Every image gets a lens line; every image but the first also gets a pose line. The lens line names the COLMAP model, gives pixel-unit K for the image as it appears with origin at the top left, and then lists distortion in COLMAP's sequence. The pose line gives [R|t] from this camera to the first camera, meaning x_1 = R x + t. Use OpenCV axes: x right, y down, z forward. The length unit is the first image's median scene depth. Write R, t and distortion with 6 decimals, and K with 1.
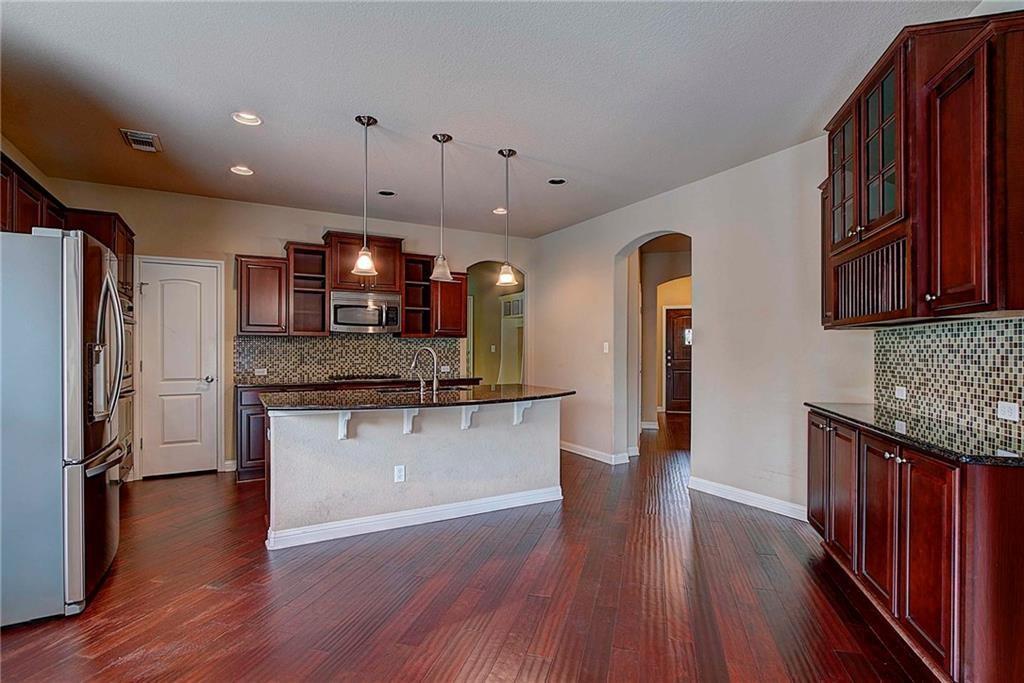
lens RADIAL K [[500.3, 0, 512.3], [0, 500.3, 347.6], [0, 0, 1]] dist [-0.003069, -0.000467]
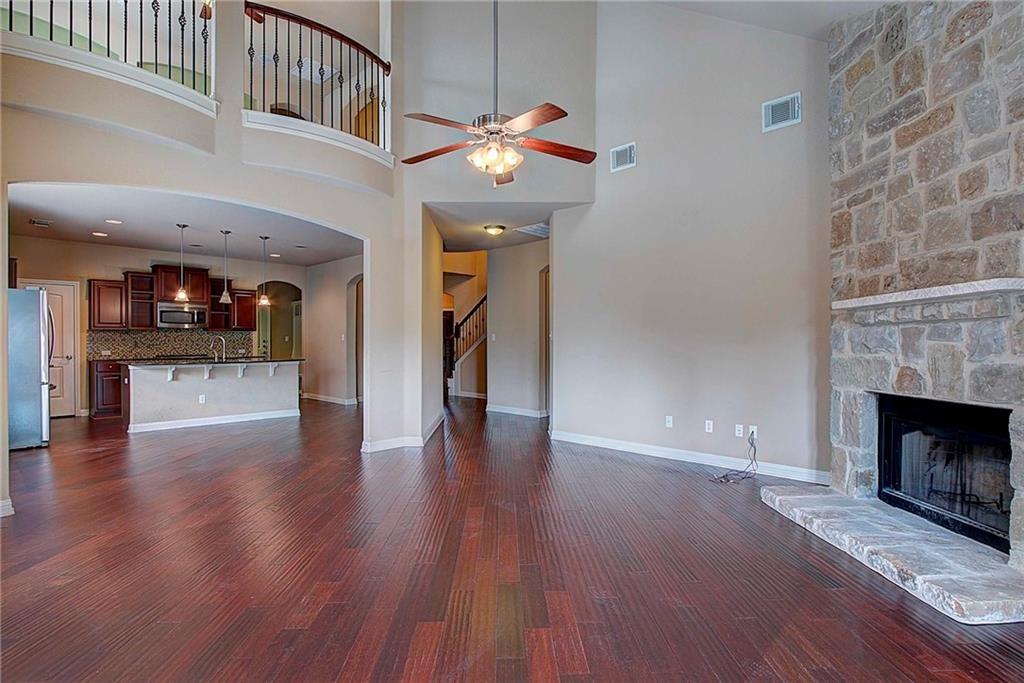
lens RADIAL K [[500.8, 0, 519.1], [0, 500.8, 343.5], [0, 0, 1]] dist [-0.014152, 0.002285]
pose [[0.952791, -0.004585, 0.303593, 0.254624], [0.002452, 0.999970, 0.007406, 0.011077], [-0.303618, -0.006312, 0.952773, -0.864599]]
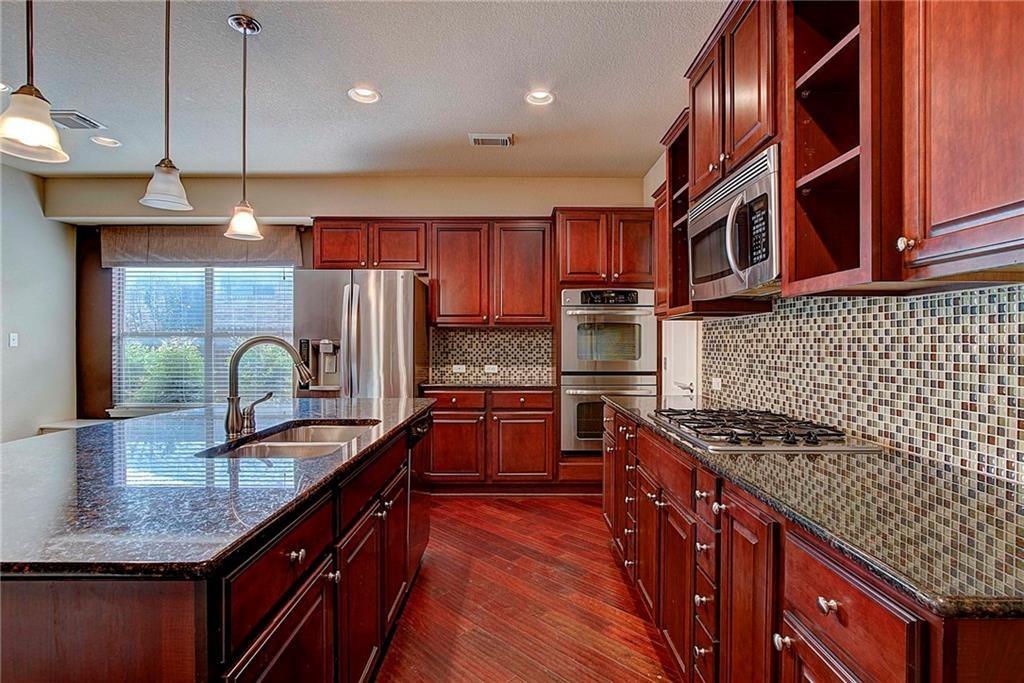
lens RADIAL K [[500.8, 0, 519.1], [0, 500.8, 343.5], [0, 0, 1]] dist [-0.014152, 0.002285]
pose [[-0.485070, -0.001071, -0.874475, 0.088832], [0.001302, 0.999997, -0.001948, 0.004507], [0.874474, -0.002084, -0.485067, 1.070667]]
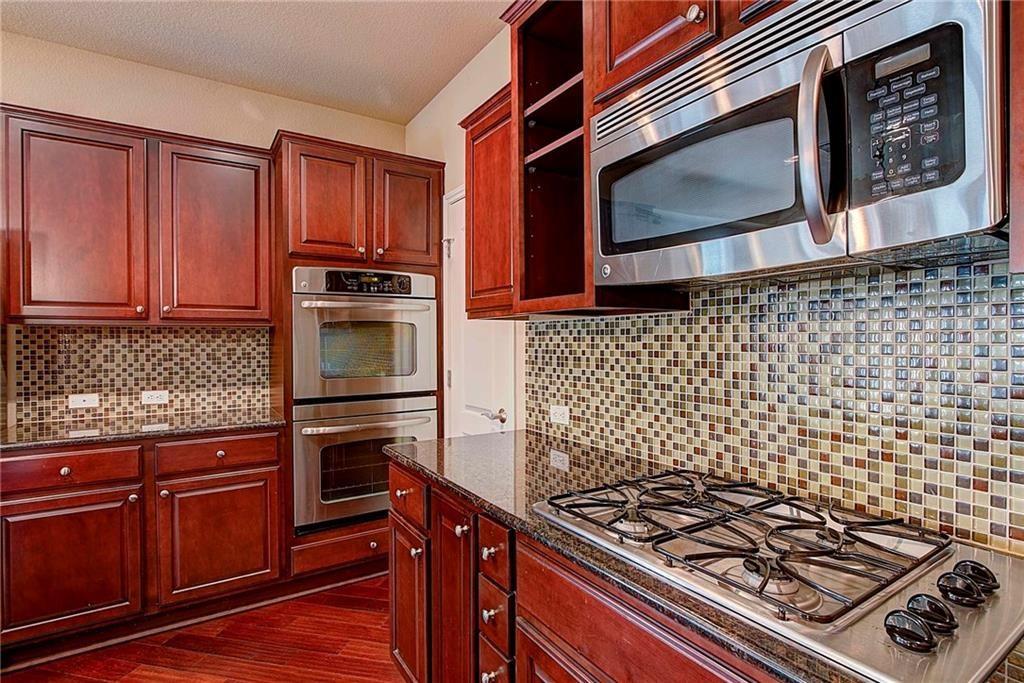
lens RADIAL K [[500.8, 0, 519.1], [0, 500.8, 343.5], [0, 0, 1]] dist [-0.014152, 0.002285]
pose [[0.063351, 0.006043, -0.997973, -0.126439], [0.008375, 0.999943, 0.006587, -0.007856], [0.997956, -0.008776, 0.063297, 0.940327]]
